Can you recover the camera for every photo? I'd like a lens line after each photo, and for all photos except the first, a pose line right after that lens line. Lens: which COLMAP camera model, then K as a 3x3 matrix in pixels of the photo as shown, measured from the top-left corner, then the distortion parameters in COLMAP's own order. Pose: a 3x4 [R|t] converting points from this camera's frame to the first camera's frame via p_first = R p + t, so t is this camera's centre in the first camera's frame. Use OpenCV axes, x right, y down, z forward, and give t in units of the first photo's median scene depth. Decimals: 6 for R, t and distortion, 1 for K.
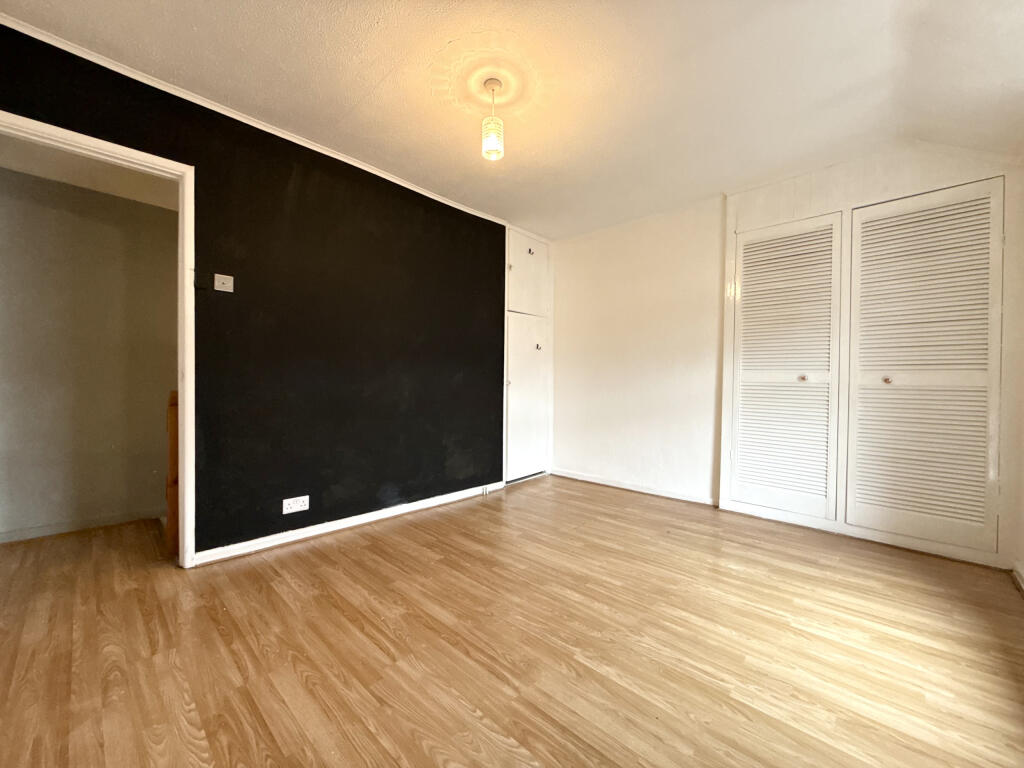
lens RADIAL K [[409.6, 0, 509.8], [0, 409.6, 382.7], [0, 0, 1]] dist [-0.000602, 0.000166]
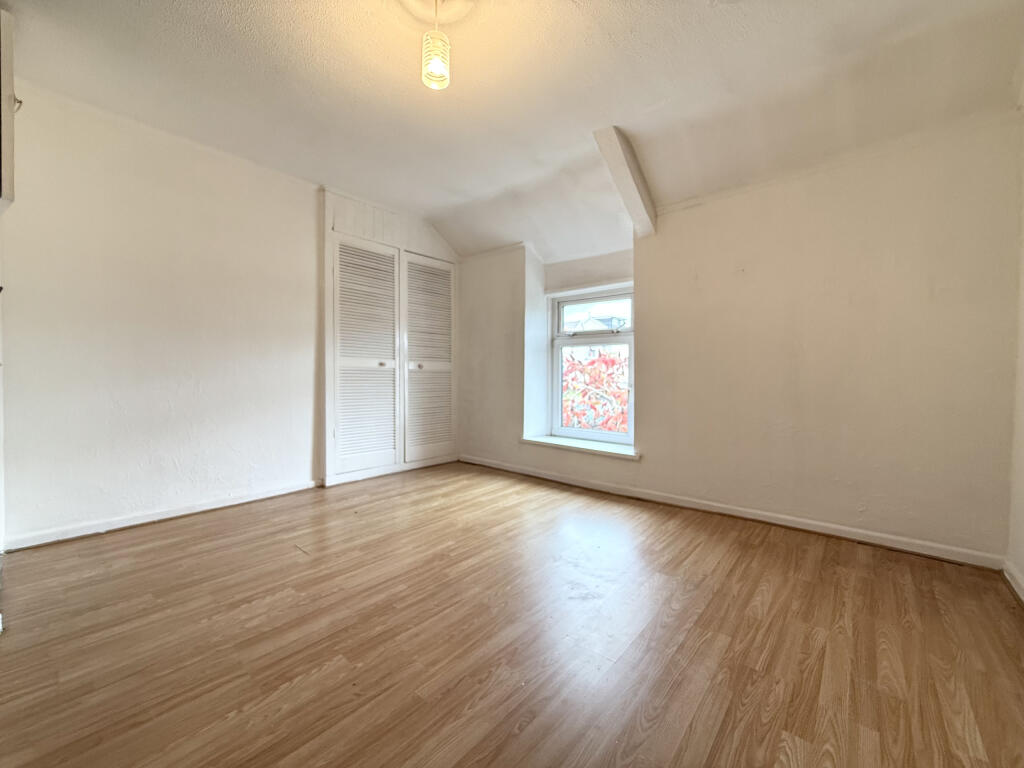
lens RADIAL K [[409.6, 0, 509.8], [0, 409.6, 382.7], [0, 0, 1]] dist [-0.000602, 0.000166]
pose [[-0.048617, -0.031262, 0.998328, -0.735274], [-0.001858, 0.999511, 0.031209, 0.007227], [-0.998816, -0.000338, -0.048652, 0.756697]]
